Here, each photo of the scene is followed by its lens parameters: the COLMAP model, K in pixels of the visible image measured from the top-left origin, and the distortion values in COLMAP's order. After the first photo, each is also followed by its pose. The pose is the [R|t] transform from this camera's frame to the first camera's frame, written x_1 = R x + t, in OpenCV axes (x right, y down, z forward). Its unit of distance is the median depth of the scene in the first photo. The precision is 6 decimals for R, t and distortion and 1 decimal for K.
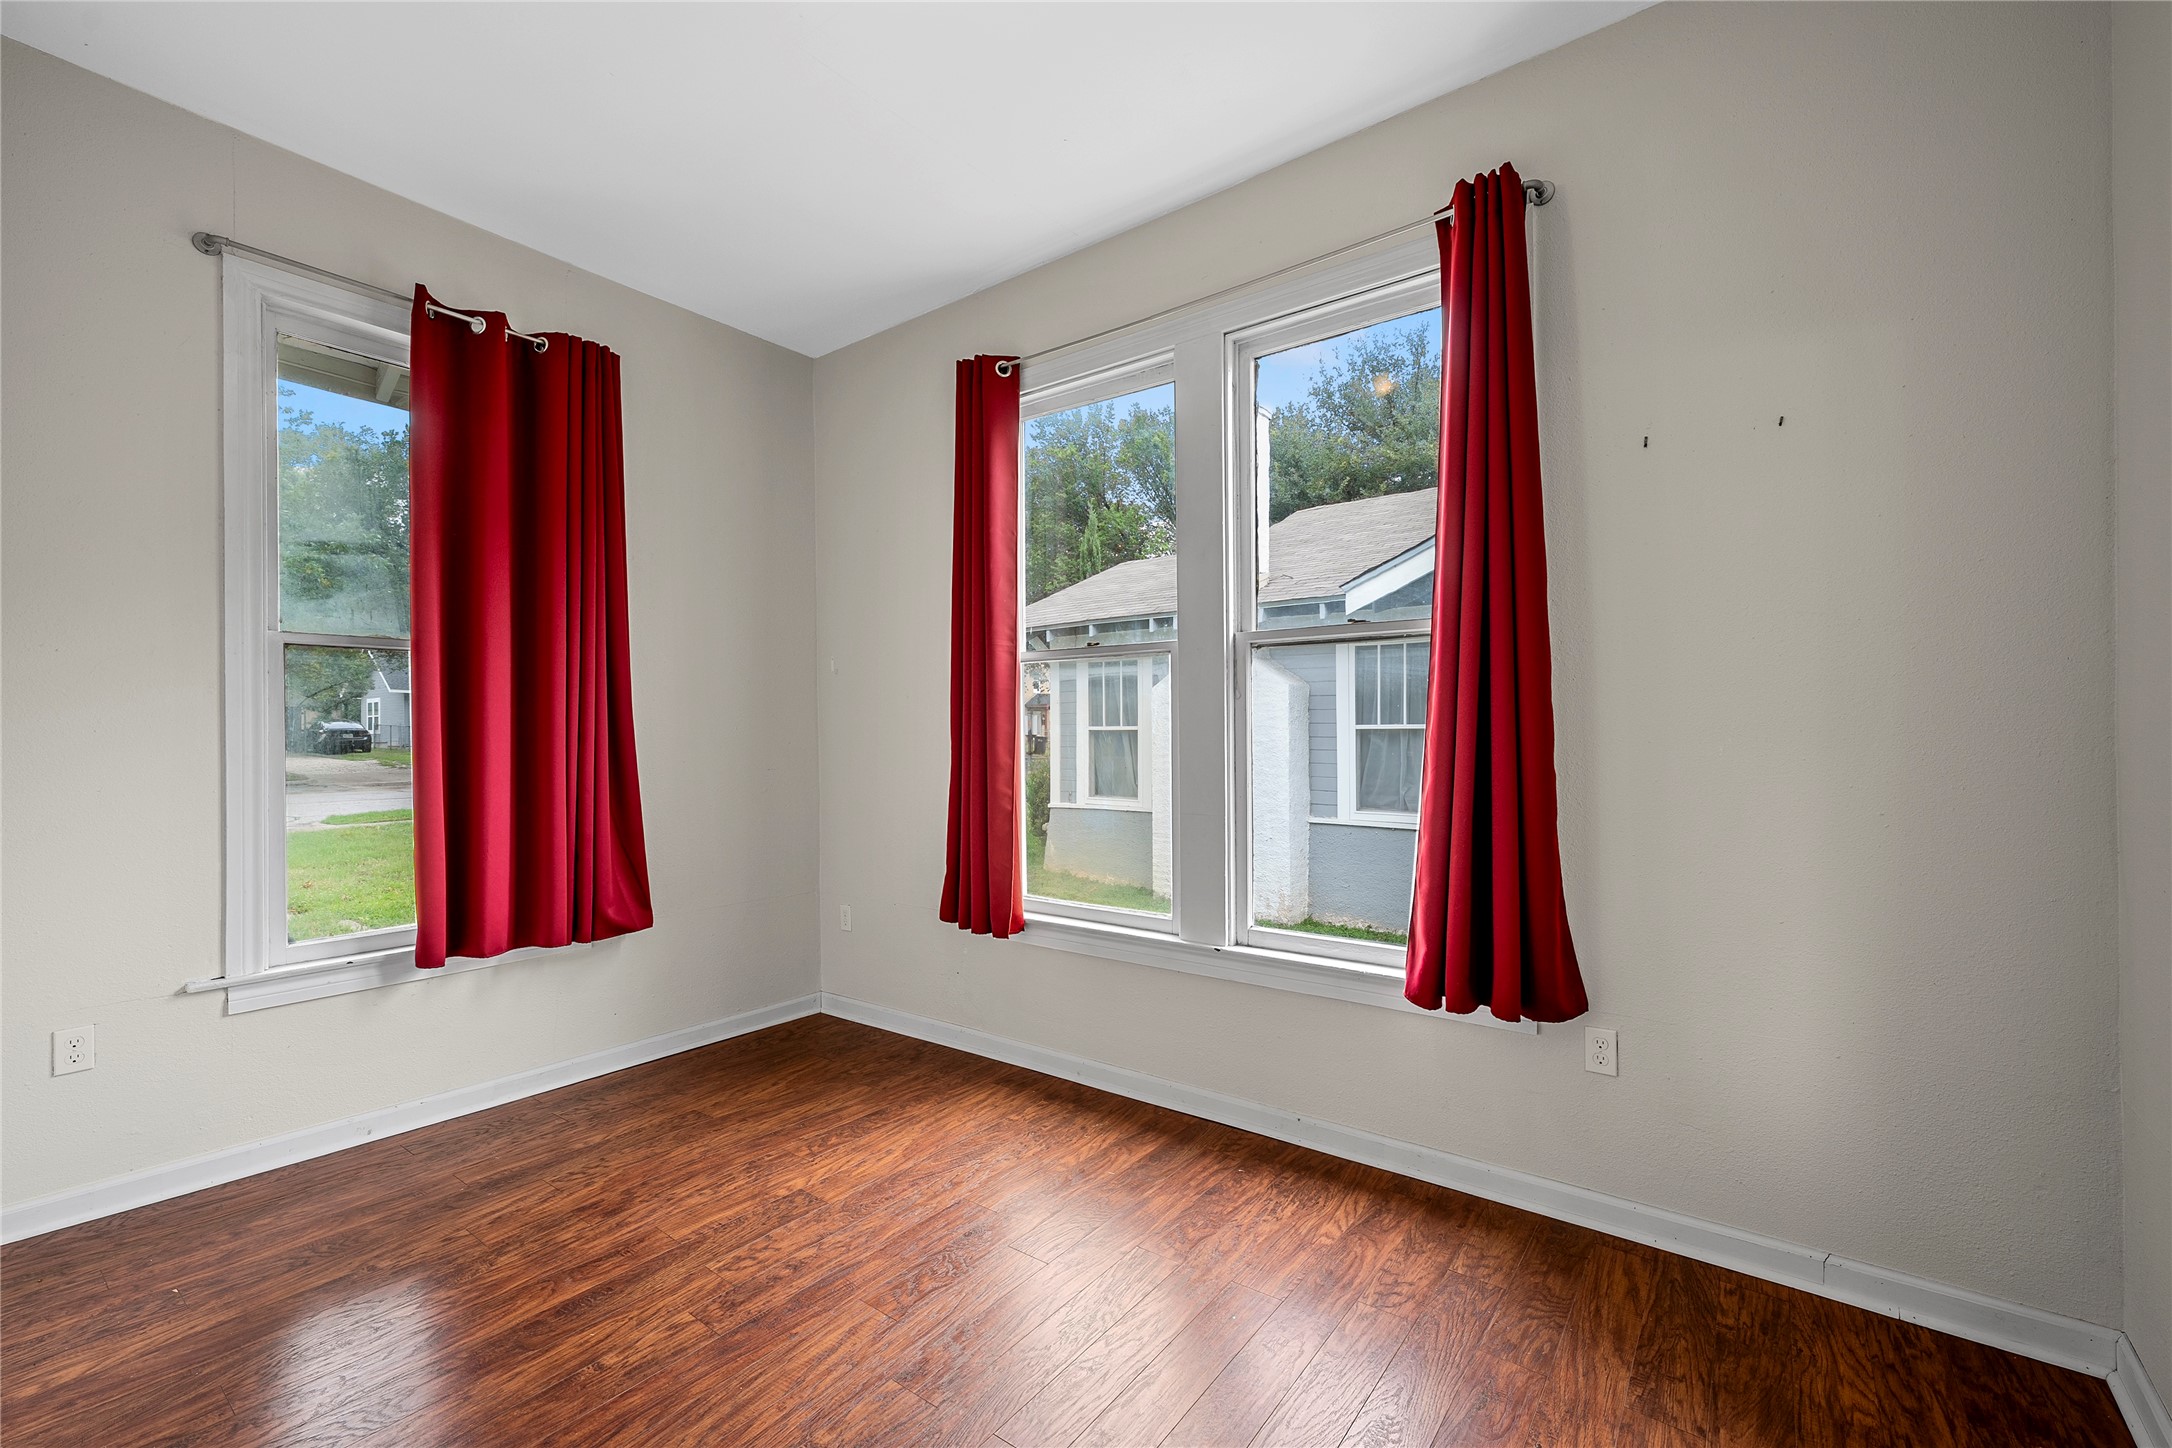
lens RADIAL K [[896.2, 0, 1086.0], [0, 896.2, 724.0], [0, 0, 1]] dist [0.000050, -0.000002]
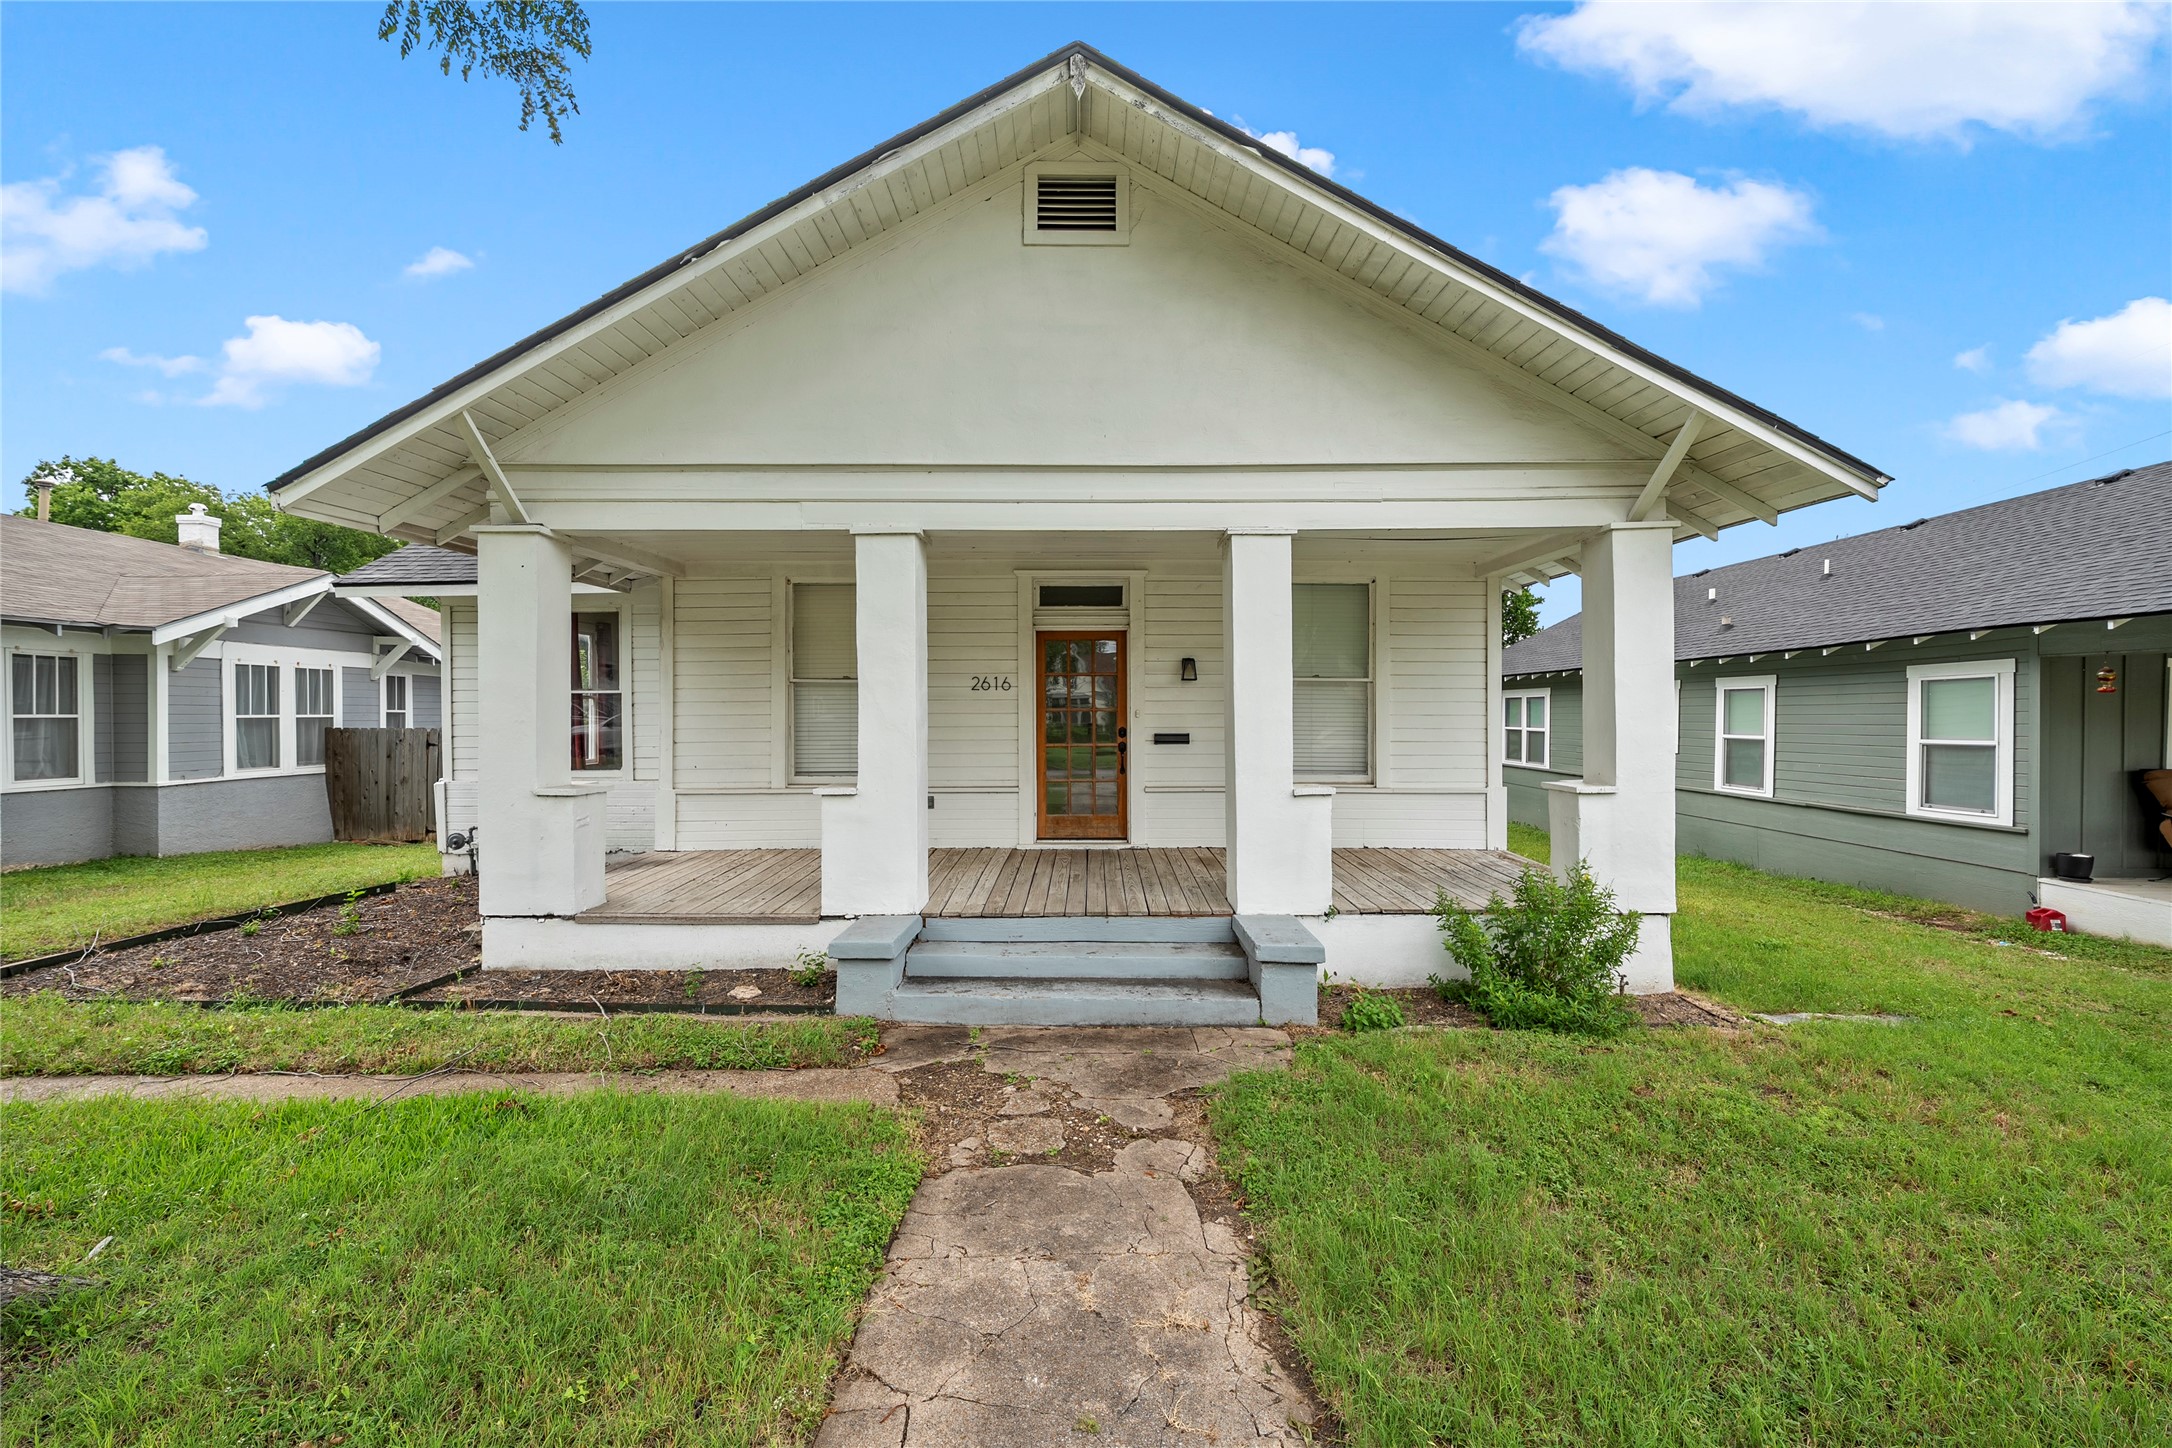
lens RADIAL K [[896.2, 0, 1086.0], [0, 896.2, 724.0], [0, 0, 1]] dist [0.000050, -0.000002]
pose [[-0.608512, -0.004528, 0.793532, -1.735968], [0.001413, 0.999976, 0.006789, 0.008879], [-0.793543, 0.005252, -0.608491, 0.820504]]
